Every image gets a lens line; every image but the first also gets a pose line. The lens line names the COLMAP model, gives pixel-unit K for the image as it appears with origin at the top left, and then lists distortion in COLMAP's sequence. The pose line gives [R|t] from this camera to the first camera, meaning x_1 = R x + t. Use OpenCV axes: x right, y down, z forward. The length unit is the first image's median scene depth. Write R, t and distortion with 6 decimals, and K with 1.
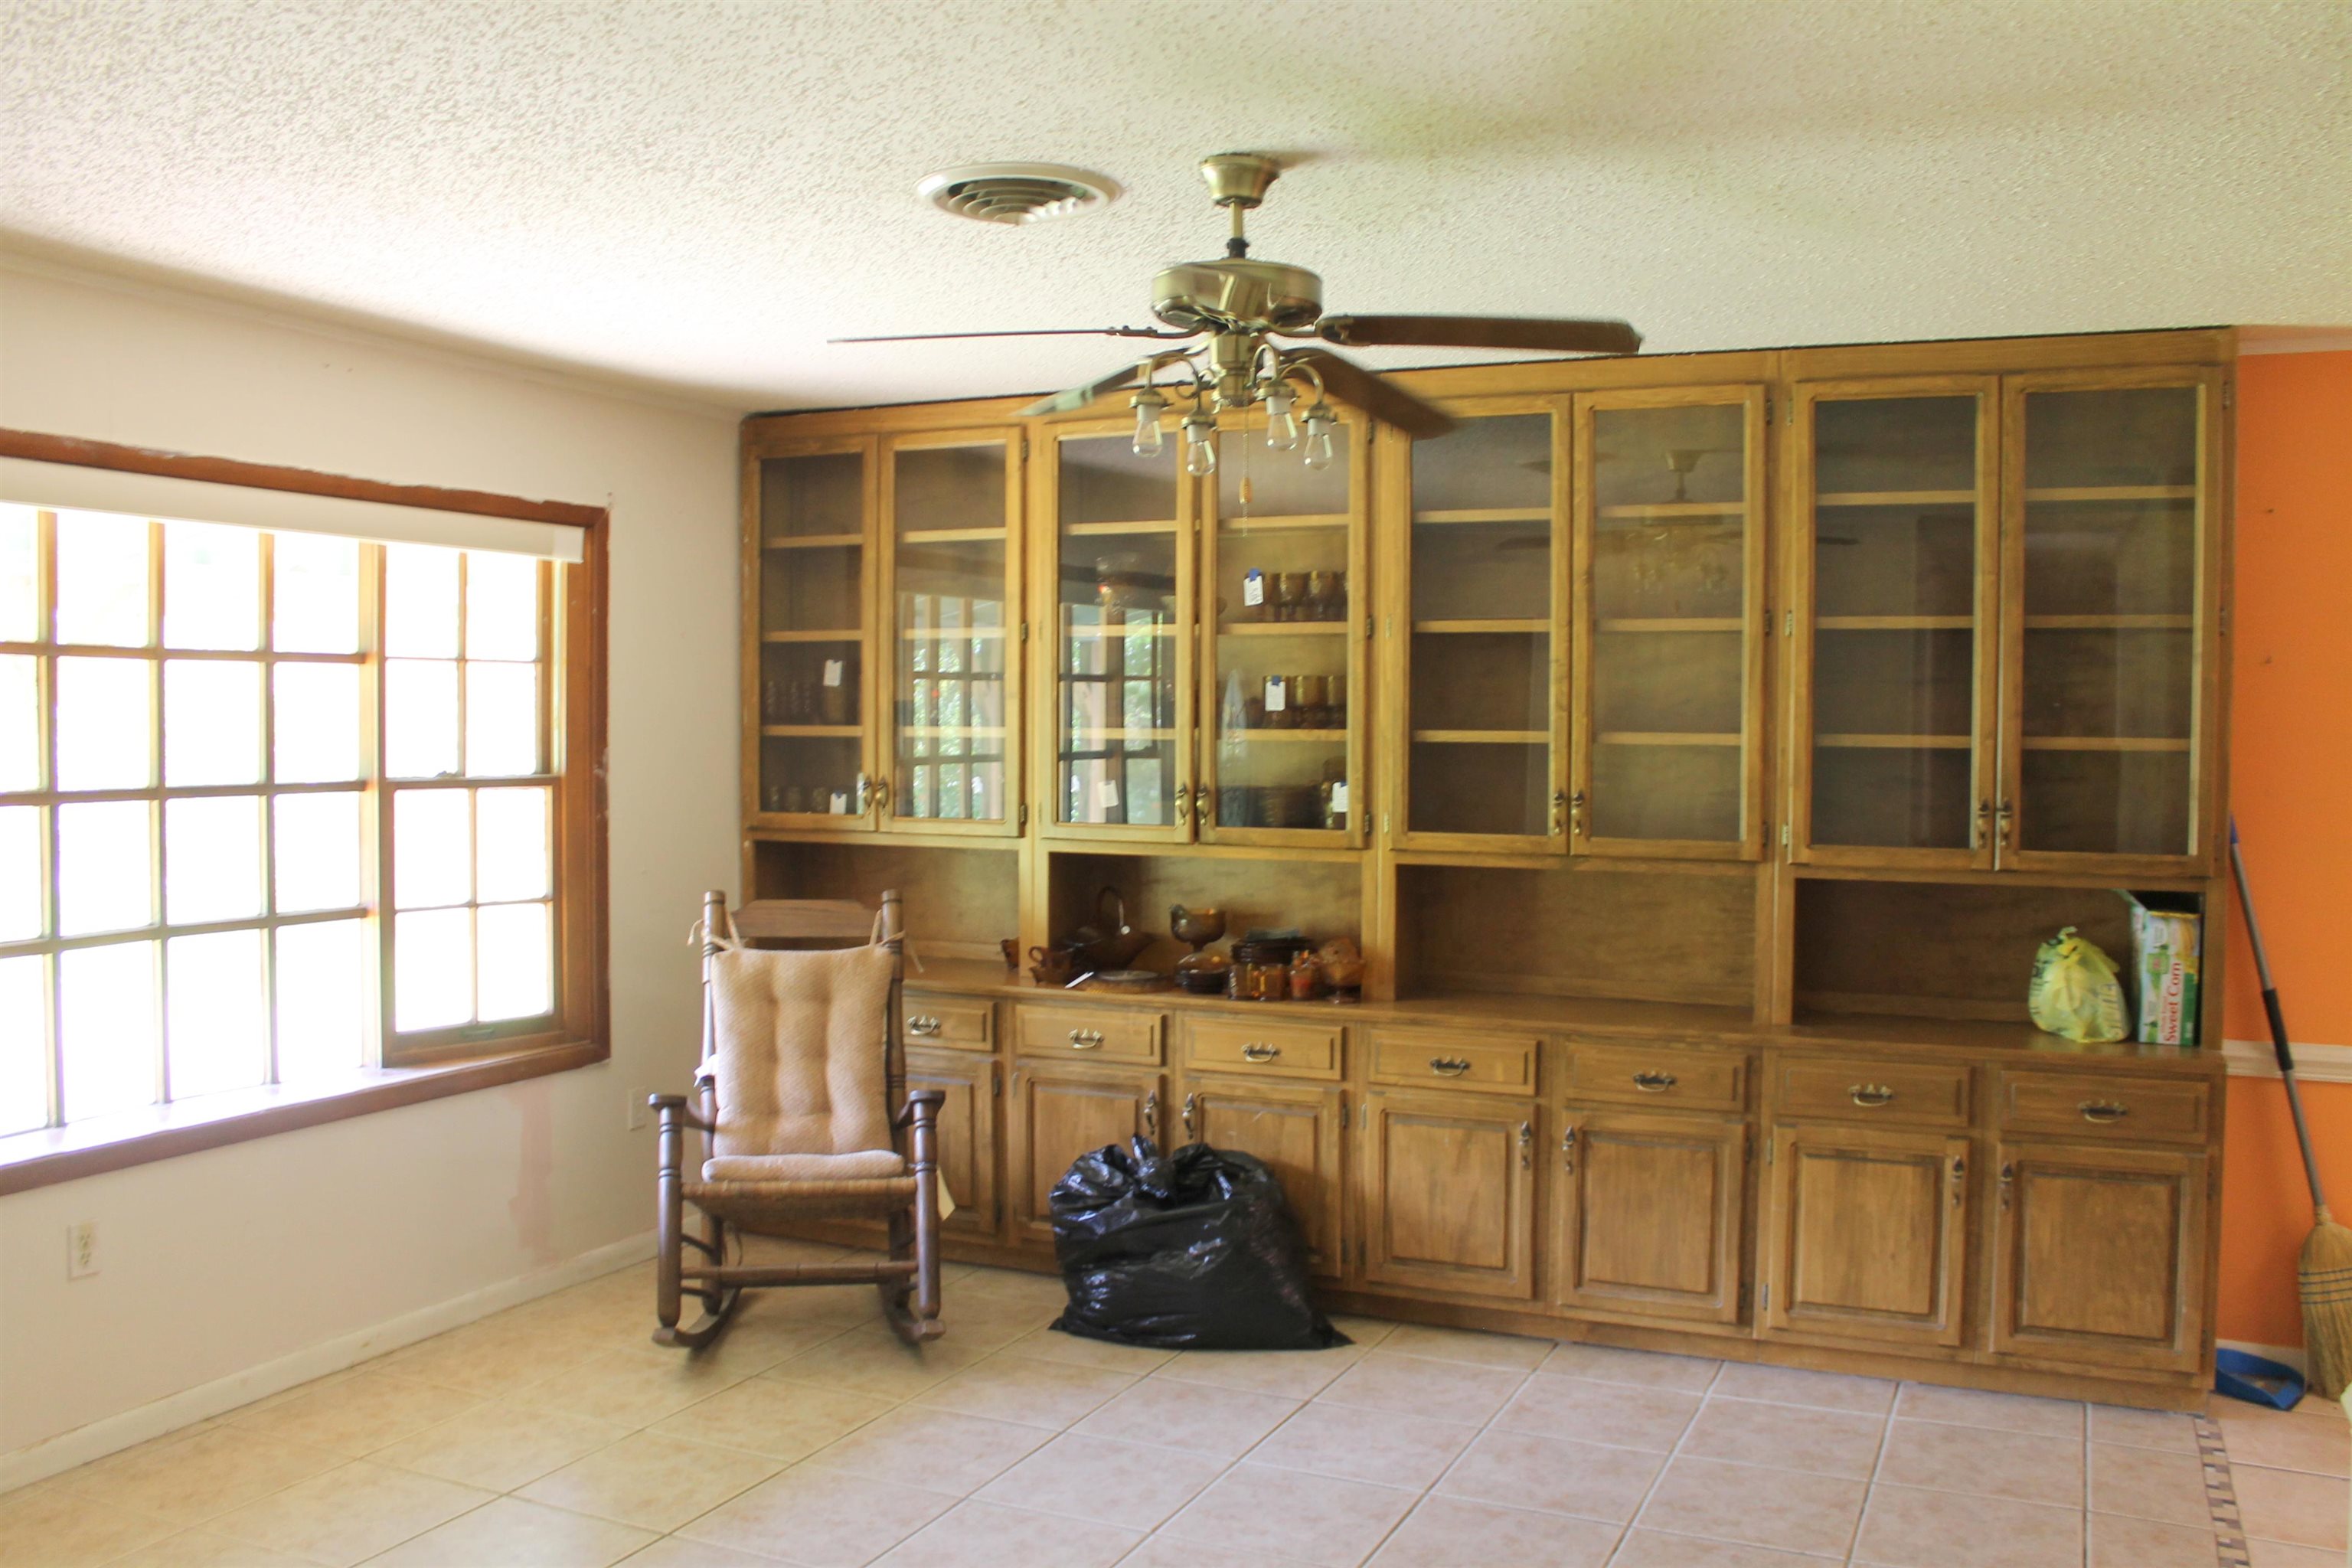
lens RADIAL K [[2106.5, 0, 1163.9], [0, 2106.5, 784.3], [0, 0, 1]] dist [-0.126780, 0.166626]
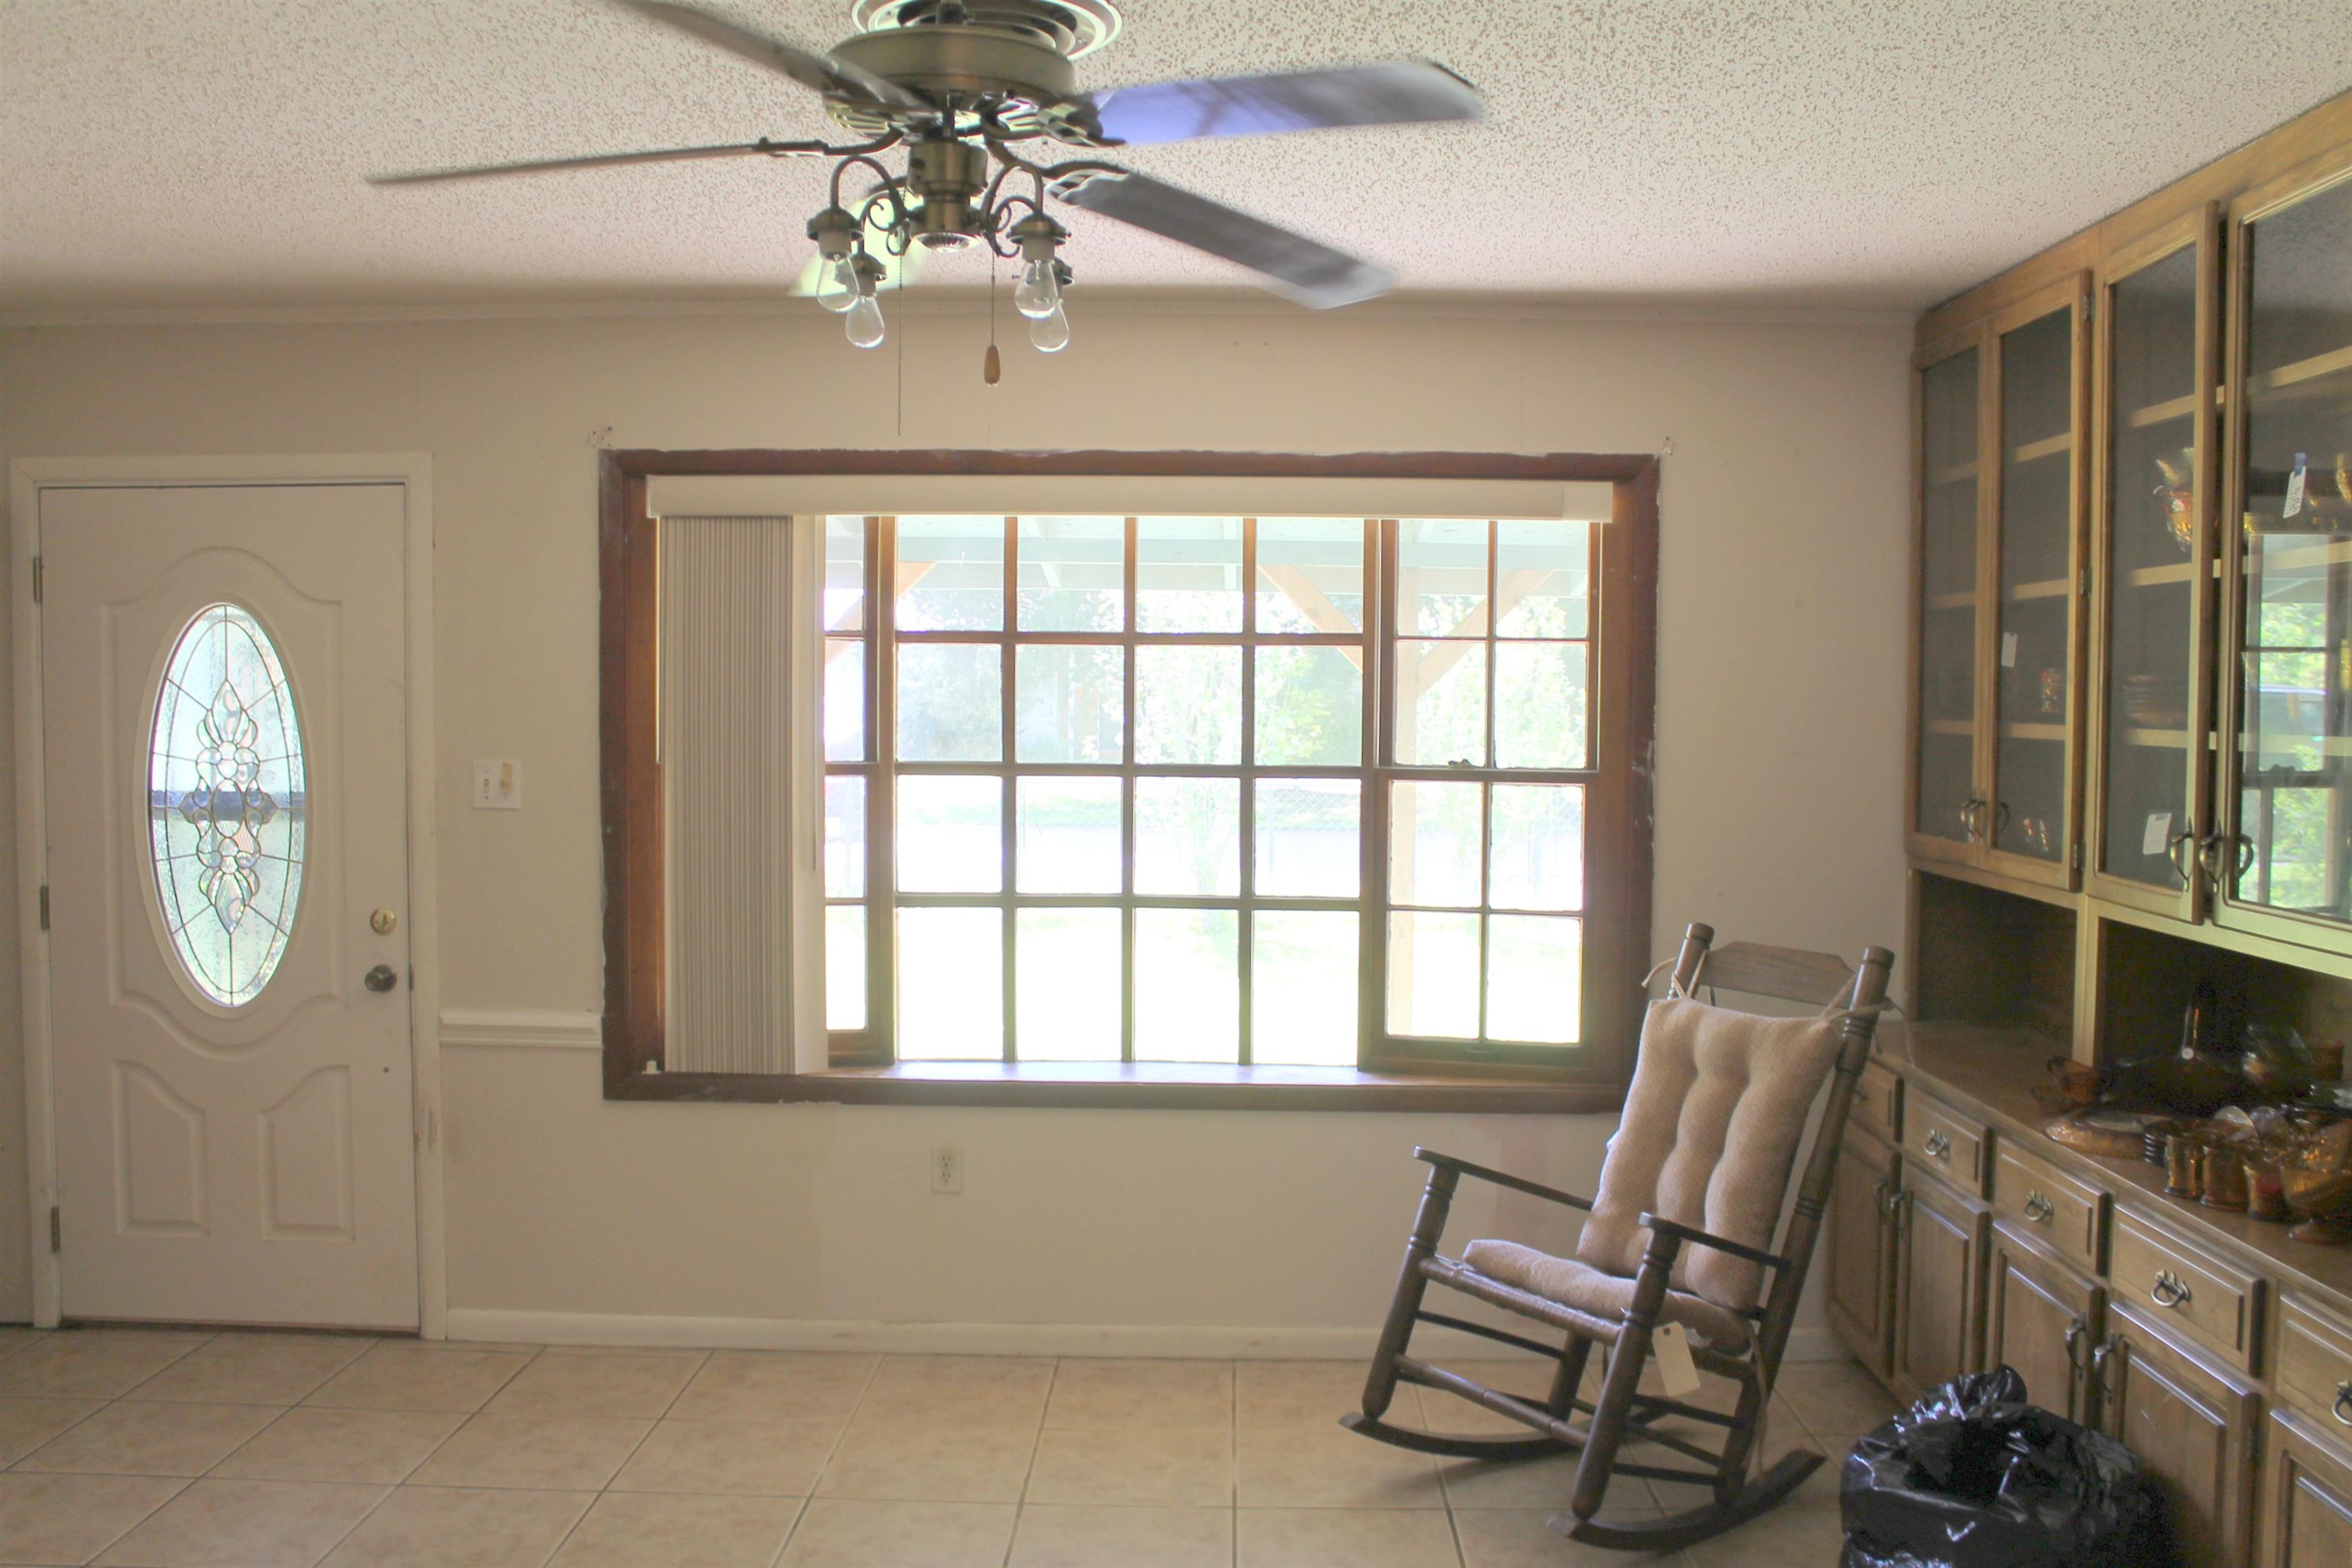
lens RADIAL K [[2106.5, 0, 1163.9], [0, 2106.5, 784.3], [0, 0, 1]] dist [-0.126780, 0.166626]
pose [[0.385873, 0.039183, -0.921719, 0.467830], [-0.038710, 0.998905, 0.026258, -0.015962], [0.921739, 0.025548, 0.386968, 0.537141]]
